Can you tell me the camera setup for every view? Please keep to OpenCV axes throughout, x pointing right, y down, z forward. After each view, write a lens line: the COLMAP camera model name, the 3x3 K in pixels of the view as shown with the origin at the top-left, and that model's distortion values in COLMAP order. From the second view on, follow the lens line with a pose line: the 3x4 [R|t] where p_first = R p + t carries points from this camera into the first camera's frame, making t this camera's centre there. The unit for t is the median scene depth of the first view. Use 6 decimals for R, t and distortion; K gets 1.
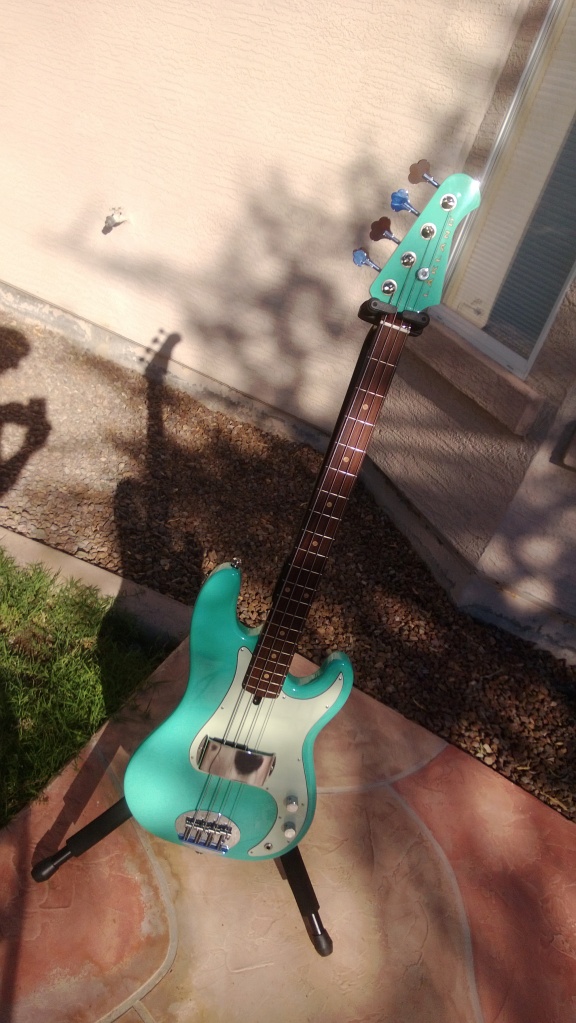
lens RADIAL K [[777.0, 0, 299.8], [0, 777.0, 507.7], [0, 0, 1]] dist [-0.000227, -0.051142]
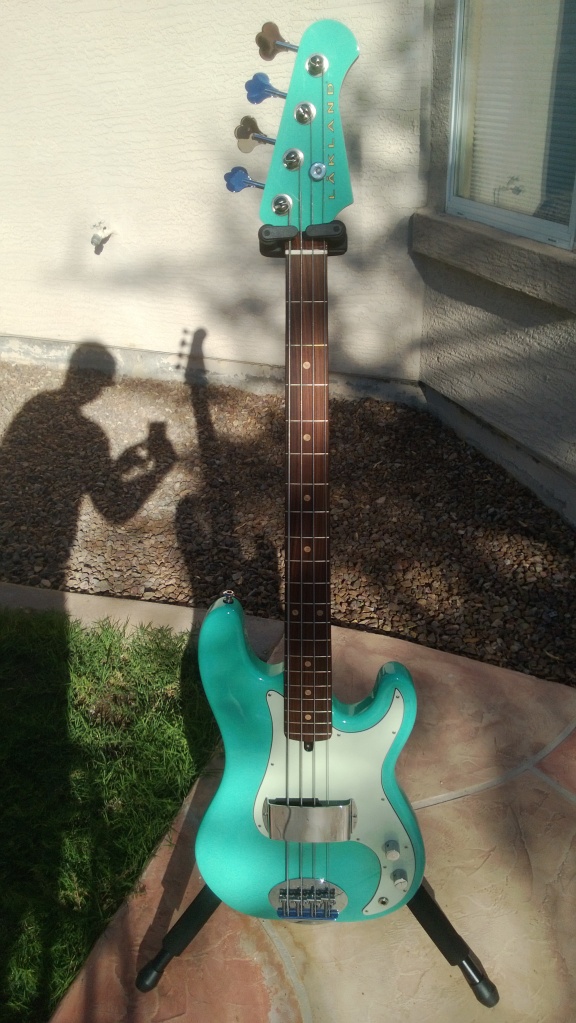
lens RADIAL K [[777.0, 0, 299.8], [0, 777.0, 507.7], [0, 0, 1]] dist [-0.000227, -0.051142]
pose [[0.939564, -0.292538, -0.177879, 0.085551], [0.301491, 0.953142, 0.024959, -0.008361], [0.162242, -0.077079, 0.983736, 0.115782]]
